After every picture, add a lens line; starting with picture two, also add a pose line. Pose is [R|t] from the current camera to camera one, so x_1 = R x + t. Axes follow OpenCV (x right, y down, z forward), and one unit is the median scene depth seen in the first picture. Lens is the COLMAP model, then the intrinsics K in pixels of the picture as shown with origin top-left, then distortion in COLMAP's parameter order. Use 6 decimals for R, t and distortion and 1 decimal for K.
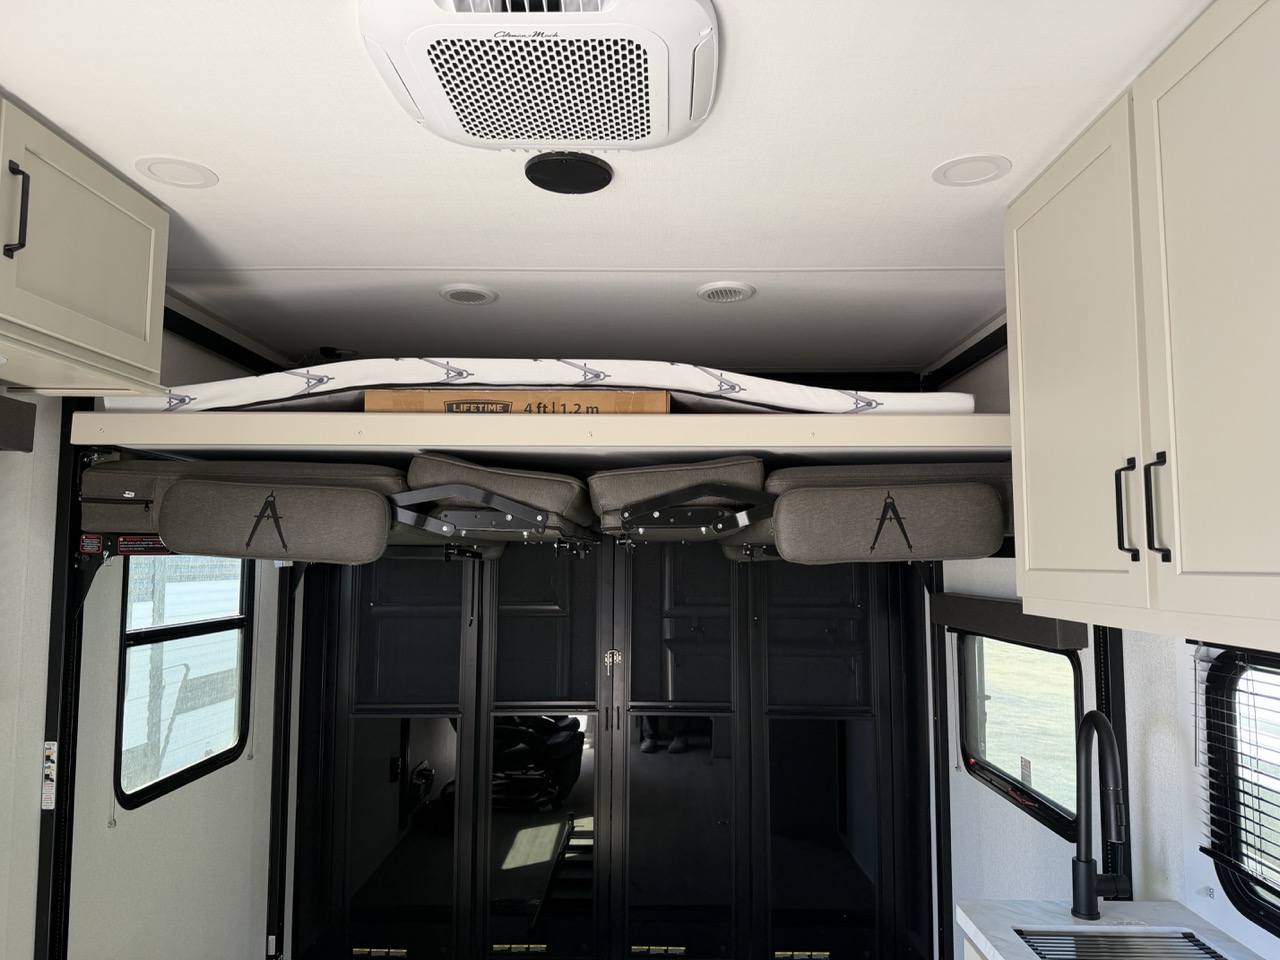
lens RADIAL K [[893.9, 0, 641.1], [0, 893.9, 489.9], [0, 0, 1]] dist [0.088634, -0.102464]
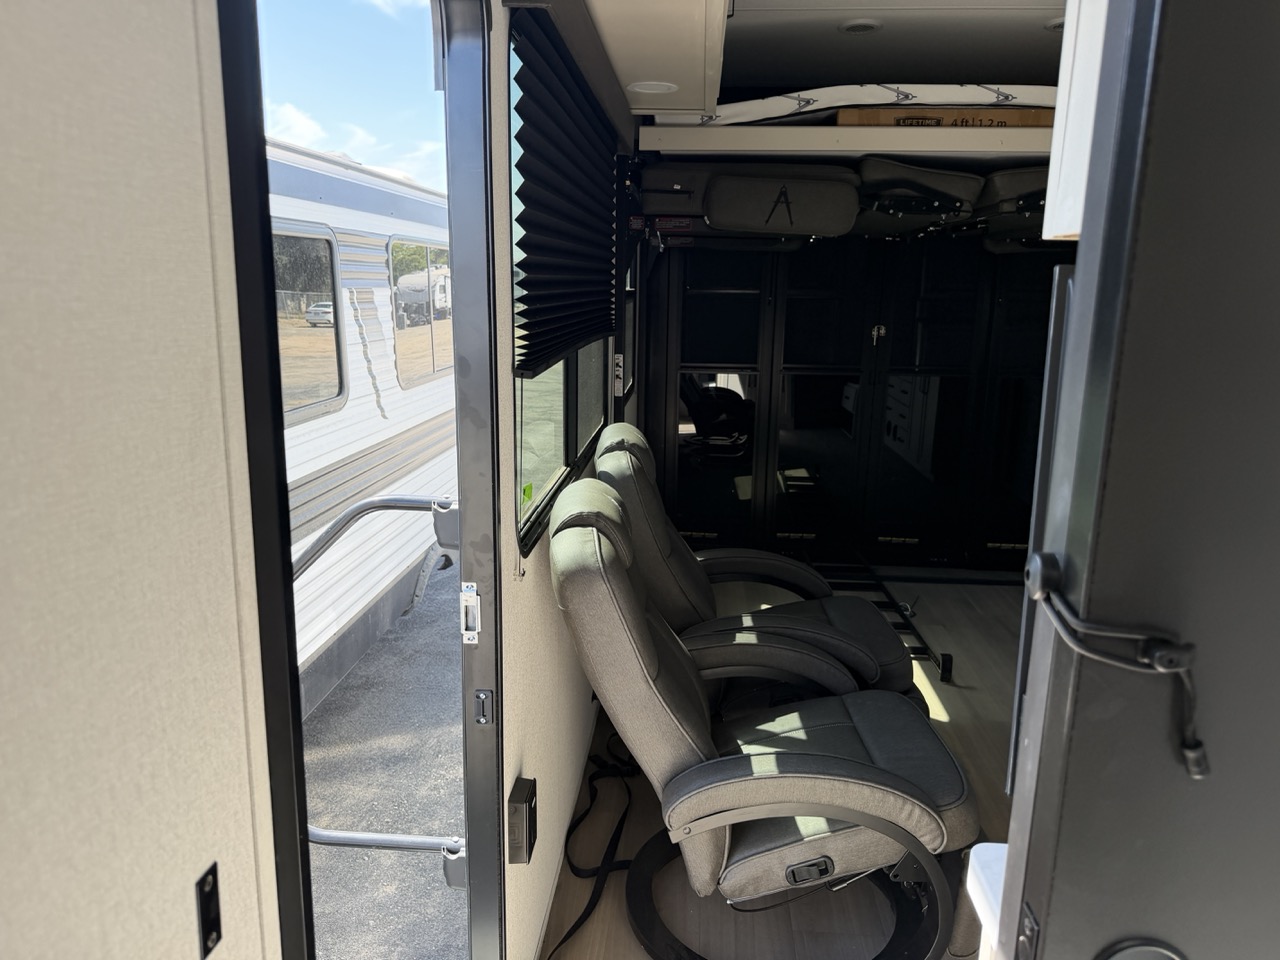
lens RADIAL K [[903.0, 0, 631.8], [0, 903.0, 474.8], [0, 0, 1]] dist [0.087869, -0.155569]
pose [[0.998112, 0.024823, -0.056182, -0.532378], [-0.007814, 0.958580, 0.284715, 0.033507], [0.060922, -0.283738, 0.956965, -0.550794]]
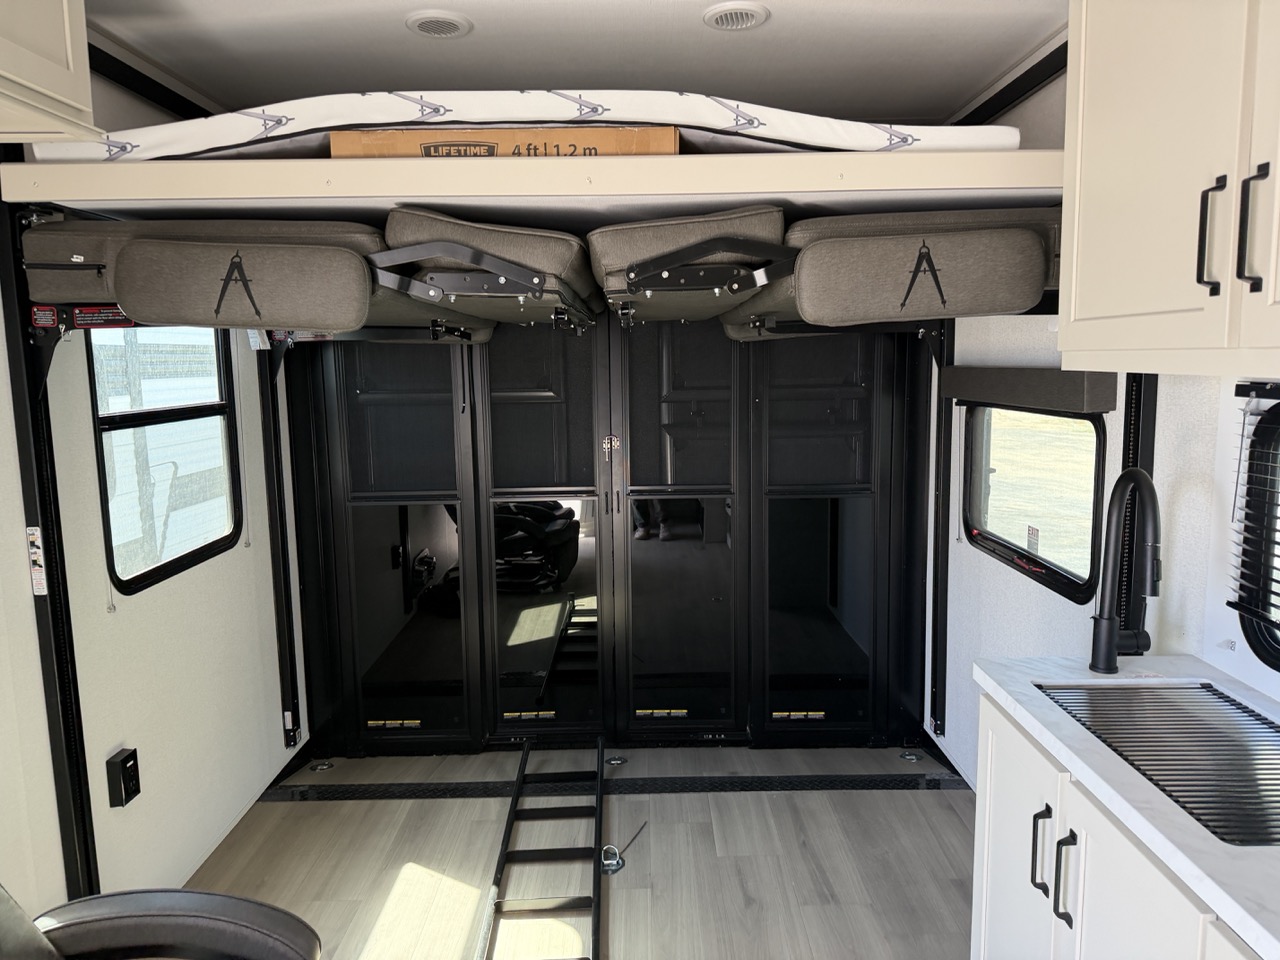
lens RADIAL K [[893.9, 0, 643.3], [0, 893.9, 474.1], [0, 0, 1]] dist [0.066668, -0.102344]
pose [[0.999628, -0.020931, 0.017507, -0.024693], [0.016913, 0.978735, 0.204432, 0.039677], [-0.021414, -0.204060, 0.978724, 0.073010]]
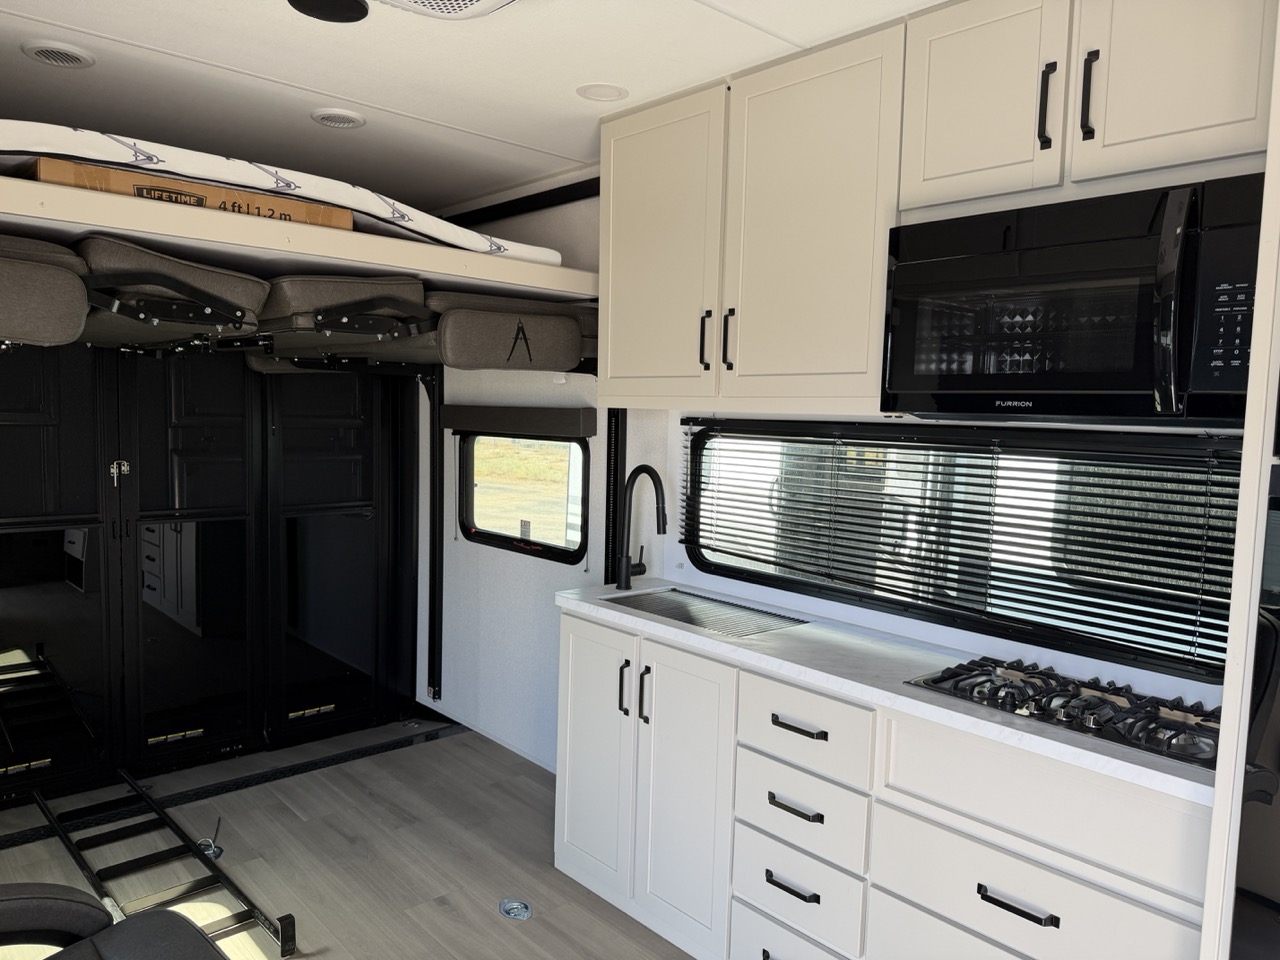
lens RADIAL K [[897.9, 0, 649.8], [0, 897.9, 485.4], [0, 0, 1]] dist [0.056377, -0.090286]
pose [[0.727826, -0.041158, 0.684526, -0.494597], [-0.080070, 0.986269, 0.144435, 0.037331], [-0.681072, -0.159934, 0.714537, -0.138654]]
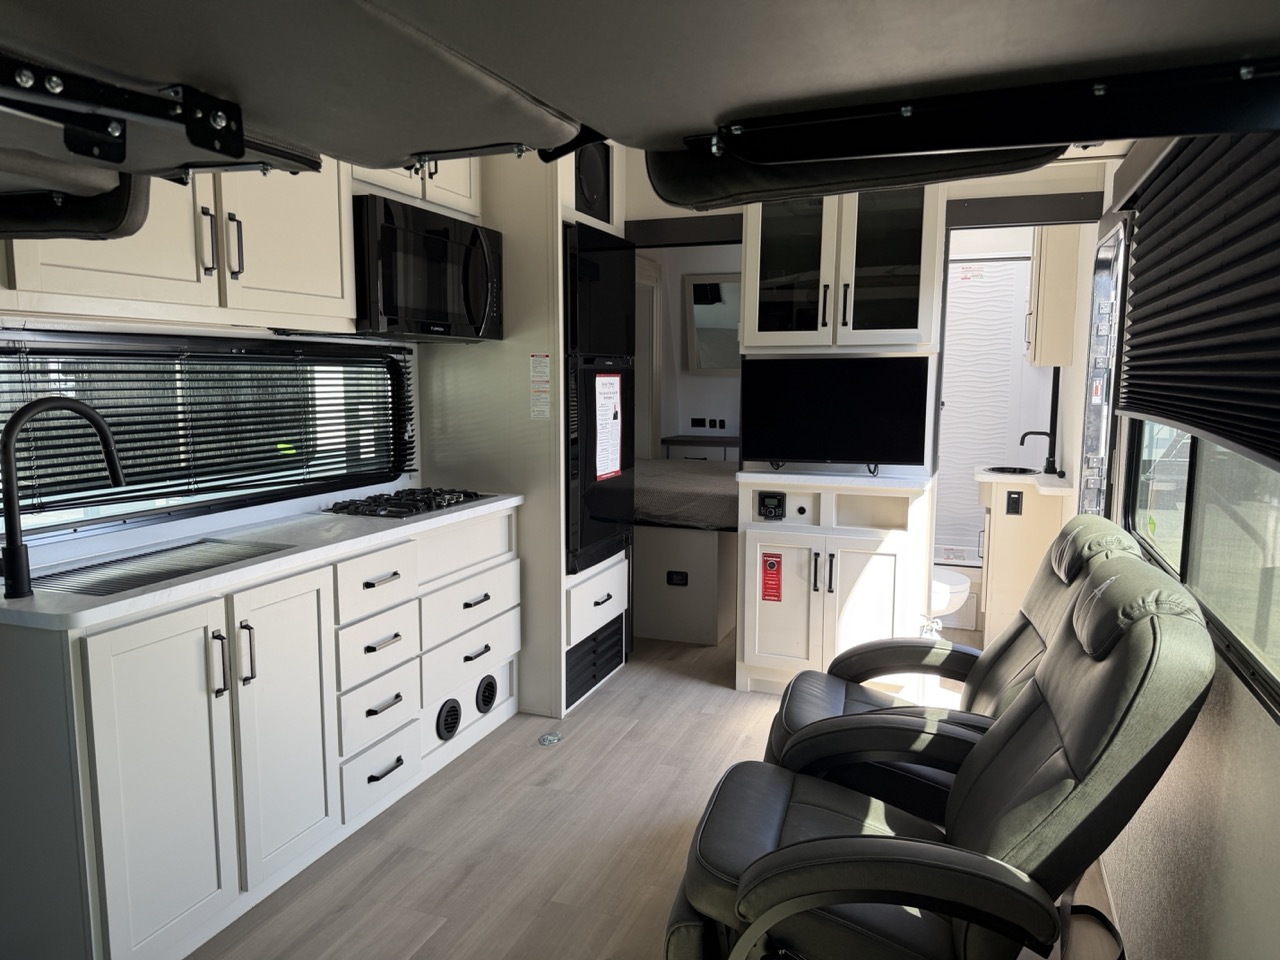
lens RADIAL K [[893.9, 0, 641.1], [0, 893.9, 489.9], [0, 0, 1]] dist [0.088634, -0.102464]
pose [[-0.940685, -0.050958, 0.335433, -0.473343], [-0.033800, 0.997813, 0.056796, 0.220640], [-0.337594, 0.042089, -0.940350, 1.491878]]
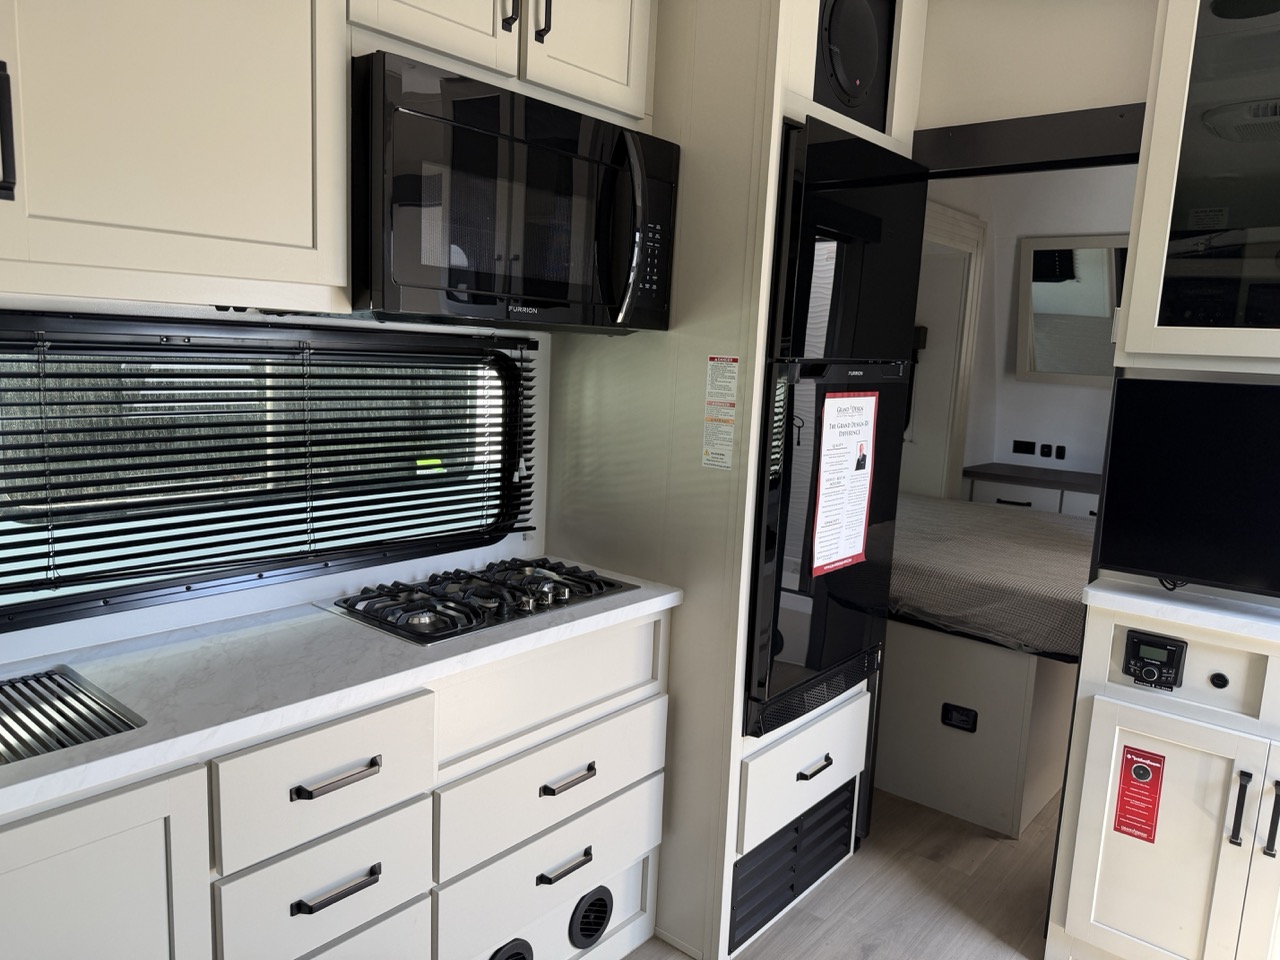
lens RADIAL K [[893.9, 0, 641.1], [0, 893.9, 489.9], [0, 0, 1]] dist [0.088634, -0.102464]
pose [[-0.770252, -0.135080, 0.623270, -0.279317], [-0.094940, 0.990708, 0.097385, 0.128882], [-0.630633, 0.015838, -0.775919, 0.801964]]
